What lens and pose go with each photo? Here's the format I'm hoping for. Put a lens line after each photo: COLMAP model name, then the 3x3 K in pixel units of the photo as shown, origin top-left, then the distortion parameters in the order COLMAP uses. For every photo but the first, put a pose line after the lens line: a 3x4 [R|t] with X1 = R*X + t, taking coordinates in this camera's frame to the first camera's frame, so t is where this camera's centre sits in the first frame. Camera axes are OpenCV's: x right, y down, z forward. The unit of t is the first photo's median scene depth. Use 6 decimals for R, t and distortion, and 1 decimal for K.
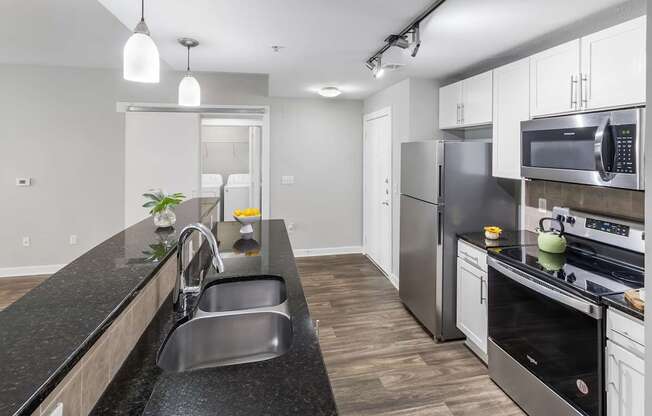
lens RADIAL K [[263.2, 0, 318.3], [0, 263.2, 206.3], [0, 0, 1]] dist [-0.000769, 0.000030]
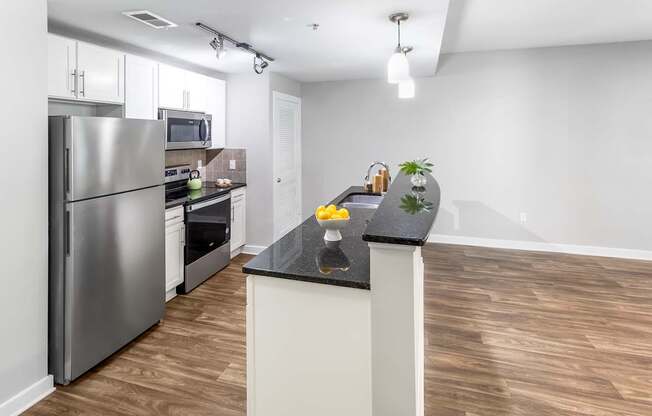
lens RADIAL K [[326.0, 0, 325.1], [0, 326.0, 211.6], [0, 0, 1]] dist [0.000120, 0.000111]
pose [[-0.890911, -0.107210, 0.441343, -0.693971], [0.087389, 0.913118, 0.398220, -0.363910], [-0.445691, 0.393347, -0.804138, 1.824437]]
